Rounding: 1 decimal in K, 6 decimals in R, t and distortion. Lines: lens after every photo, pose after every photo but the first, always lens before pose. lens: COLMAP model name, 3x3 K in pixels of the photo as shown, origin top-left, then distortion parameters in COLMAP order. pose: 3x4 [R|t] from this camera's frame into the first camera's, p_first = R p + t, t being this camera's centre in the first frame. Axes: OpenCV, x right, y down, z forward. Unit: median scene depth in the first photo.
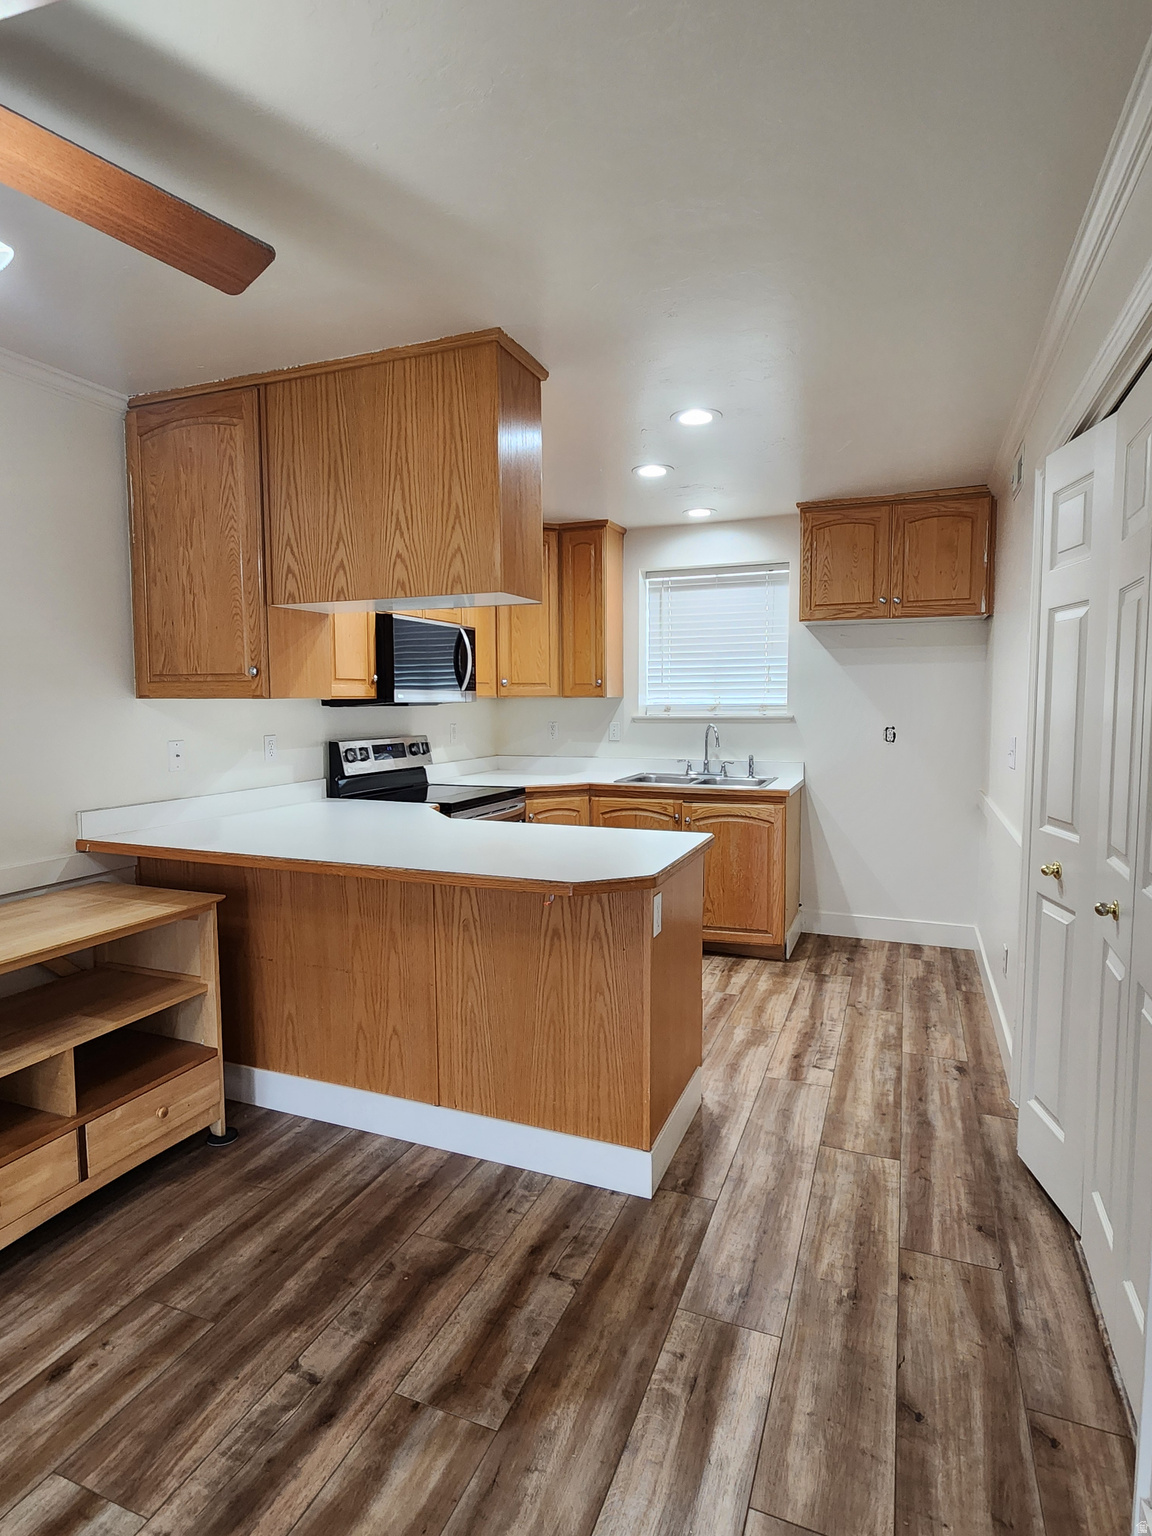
lens RADIAL K [[820.1, 0, 565.6], [0, 820.1, 759.2], [0, 0, 1]] dist [-0.005832, 0.004500]
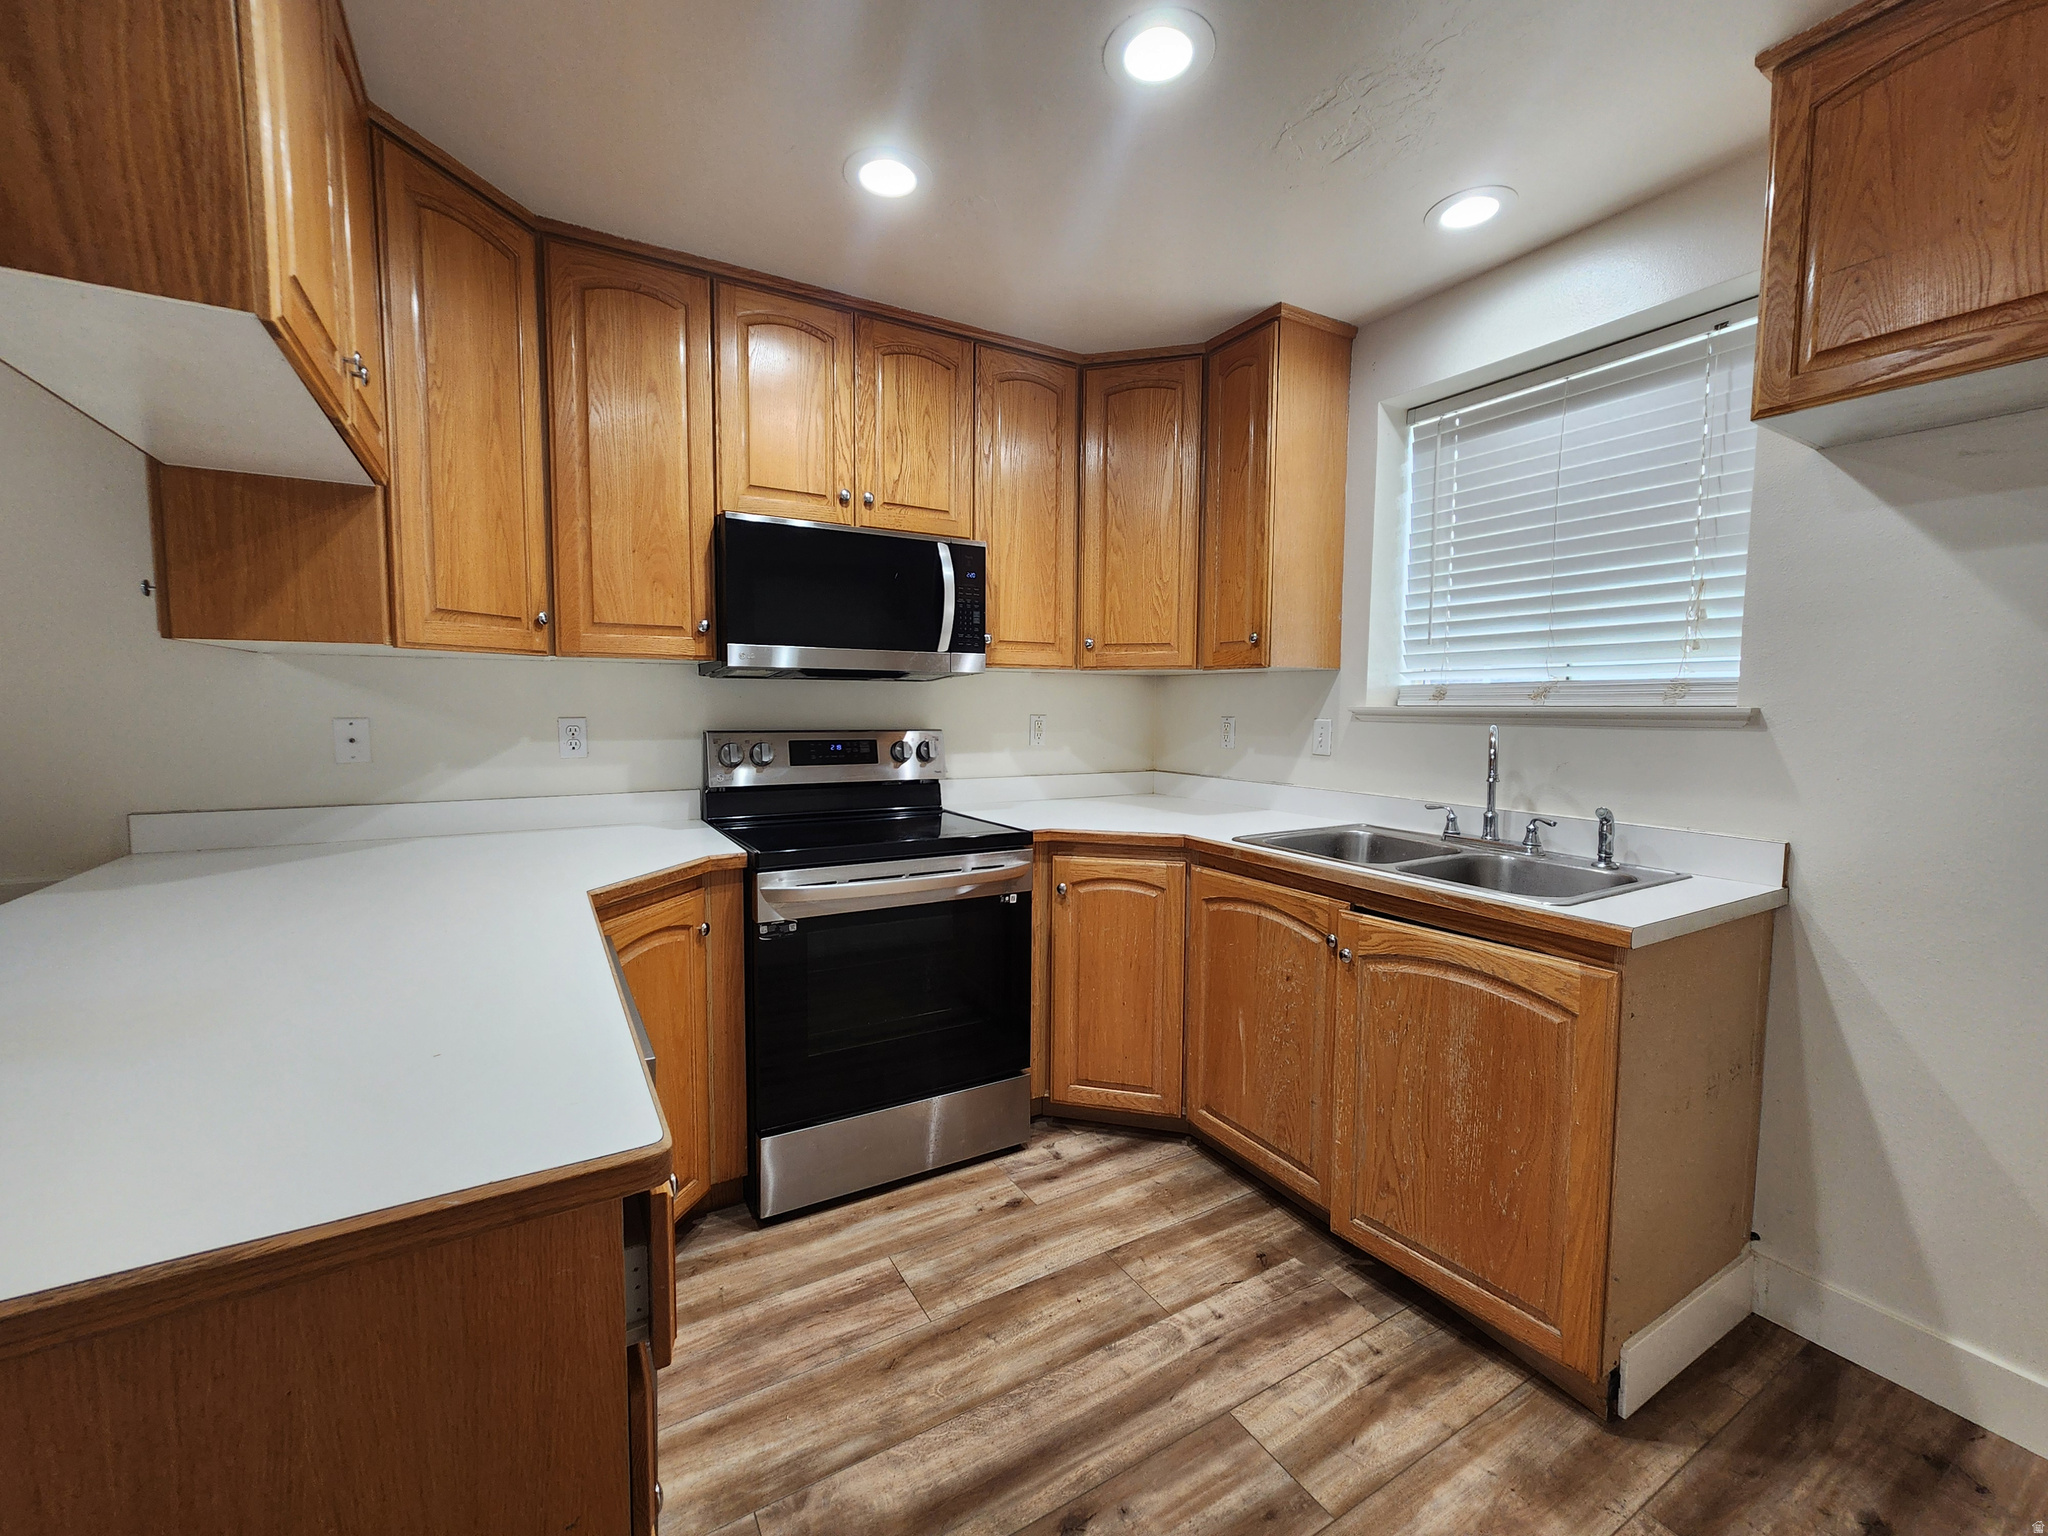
lens RADIAL K [[839.6, 0, 1016.2], [0, 839.6, 761.8], [0, 0, 1]] dist [-0.001208, 0.001562]
pose [[0.801485, 0.054192, -0.595554, 0.404955], [-0.054957, 0.998346, 0.016883, -0.031313], [0.595484, 0.019198, 0.803138, 0.869252]]
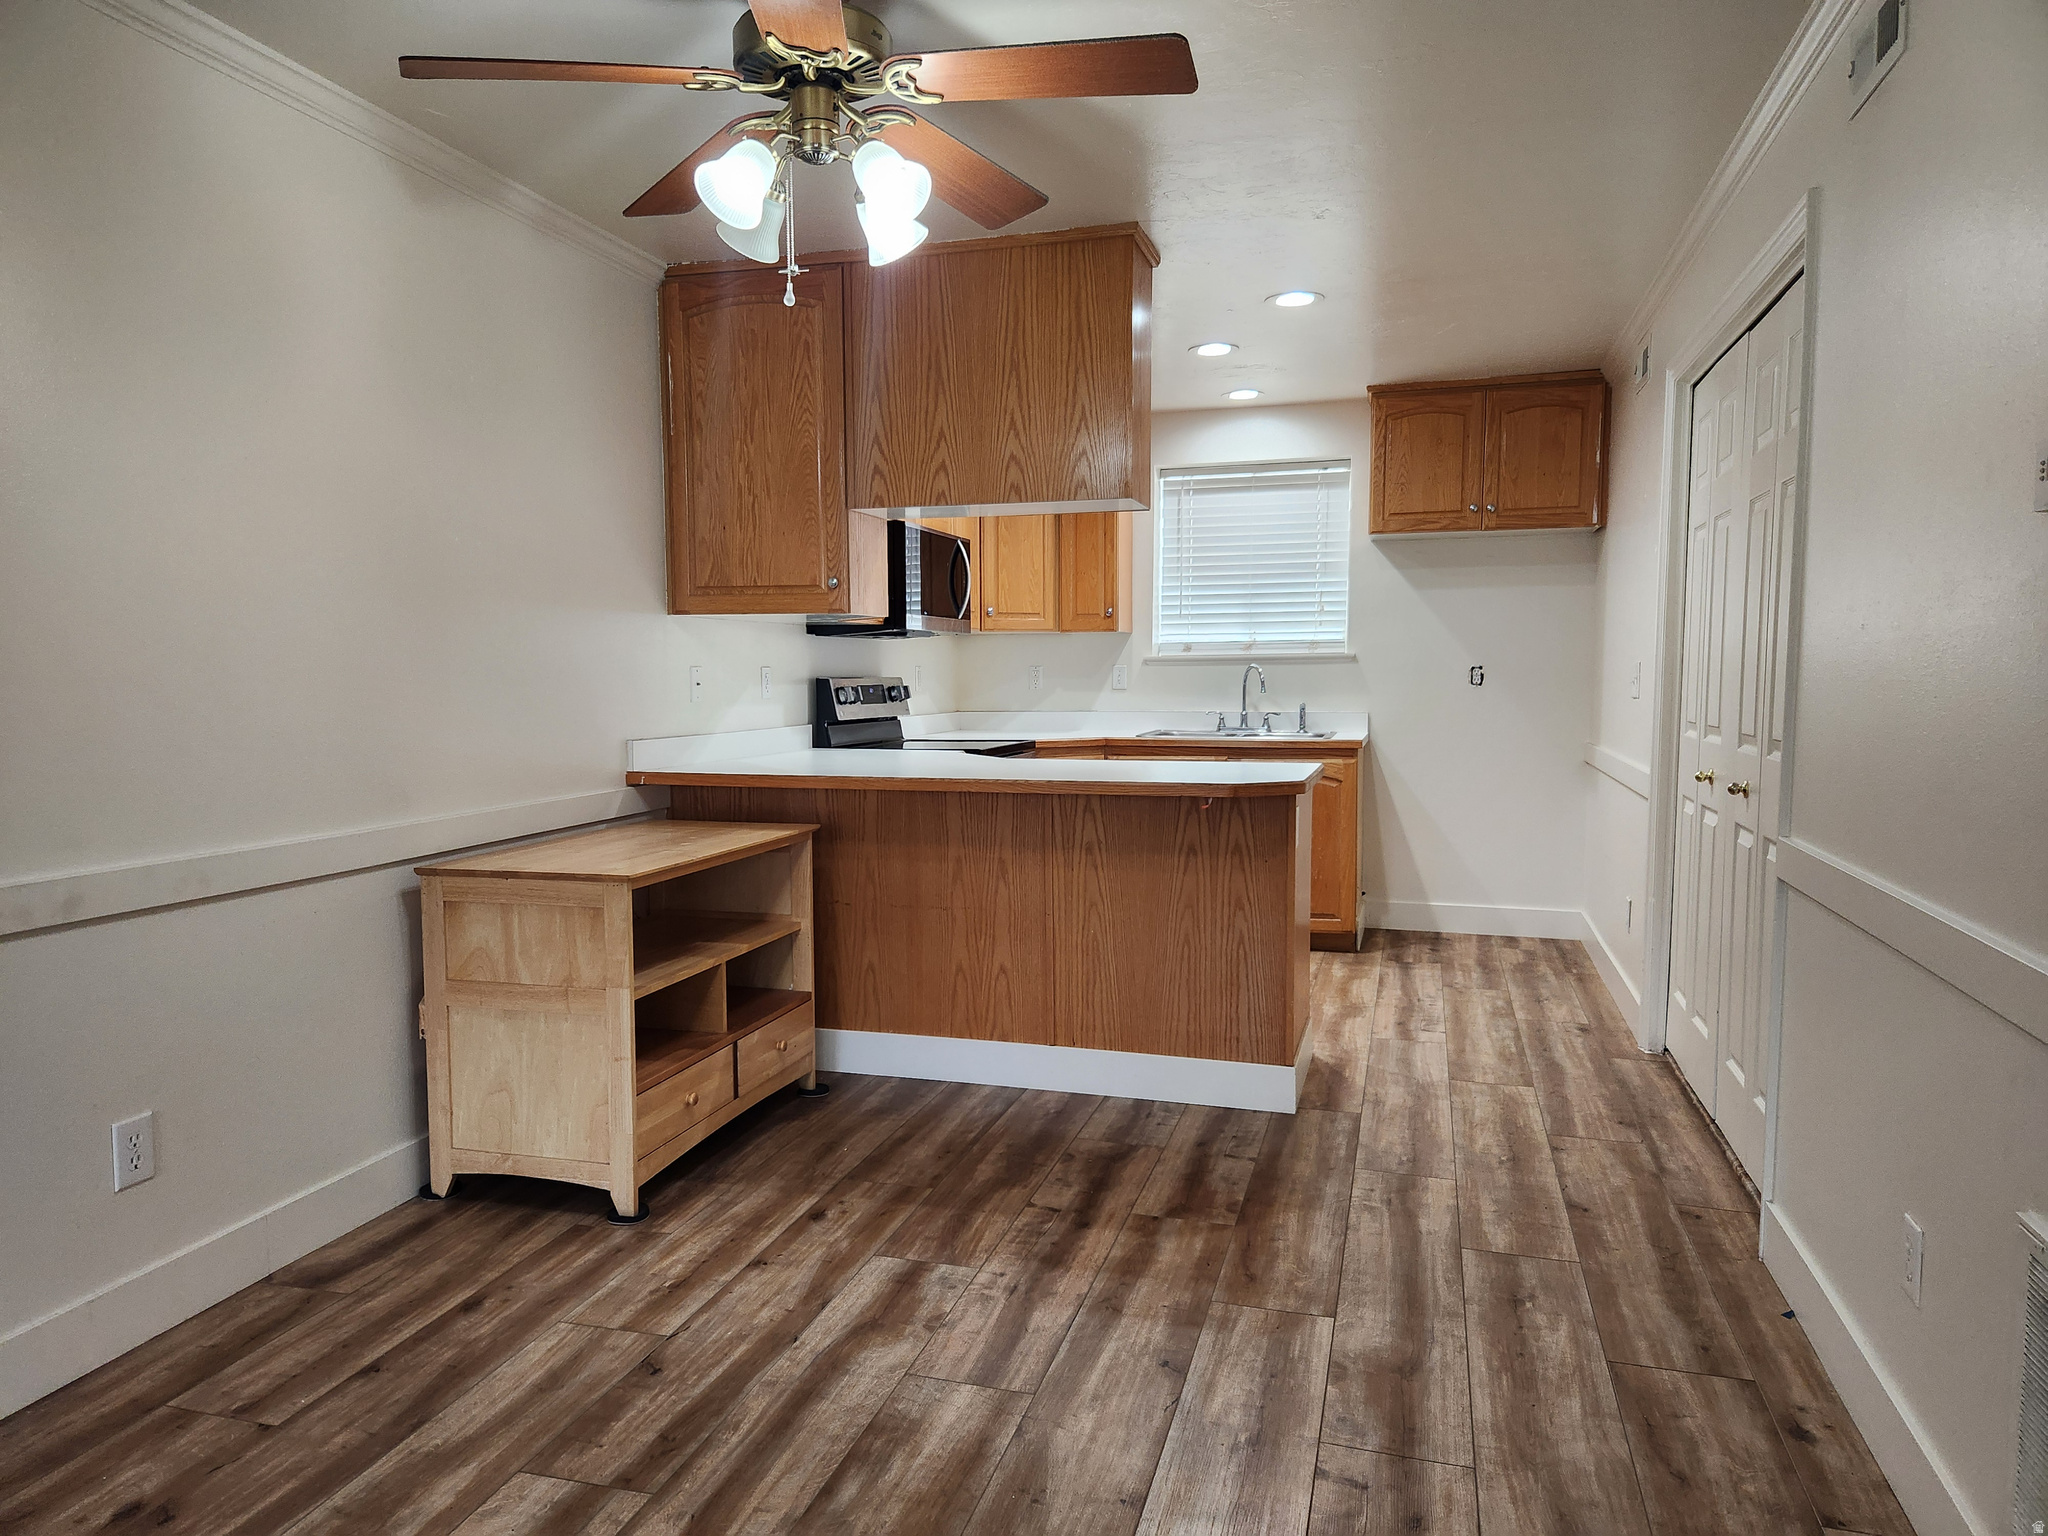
lens RADIAL K [[1376.2, 0, 986.3], [0, 1376.2, 781.7], [0, 0, 1]] dist [0.061568, -0.035726]
pose [[0.995983, -0.006982, 0.089273, -0.334878], [0.006194, 0.999939, 0.009099, 0.095452], [-0.089331, -0.008509, 0.995966, -0.508886]]
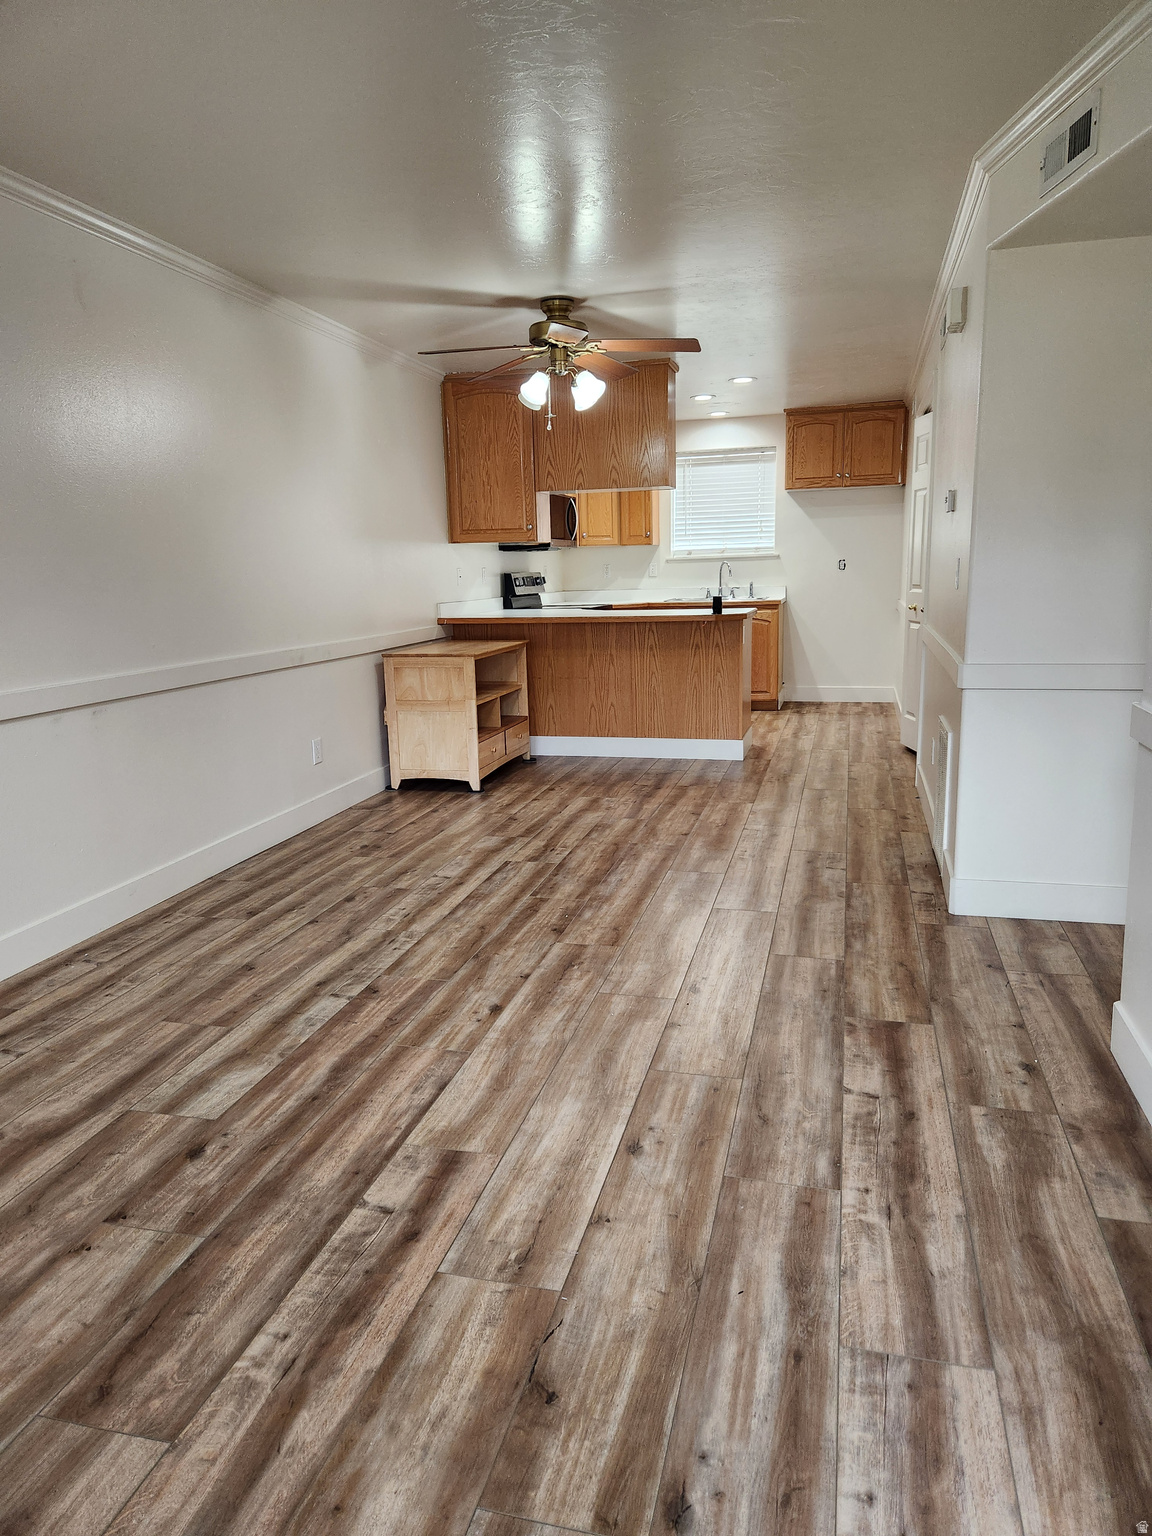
lens RADIAL K [[1032.1, 0, 567.0], [0, 1032.1, 762.2], [0, 0, 1]] dist [0.061568, -0.035726]
pose [[0.991466, -0.043911, 0.122751, -0.592192], [0.029924, 0.993081, 0.113553, 0.162861], [-0.126888, -0.108911, 0.985920, -1.427871]]
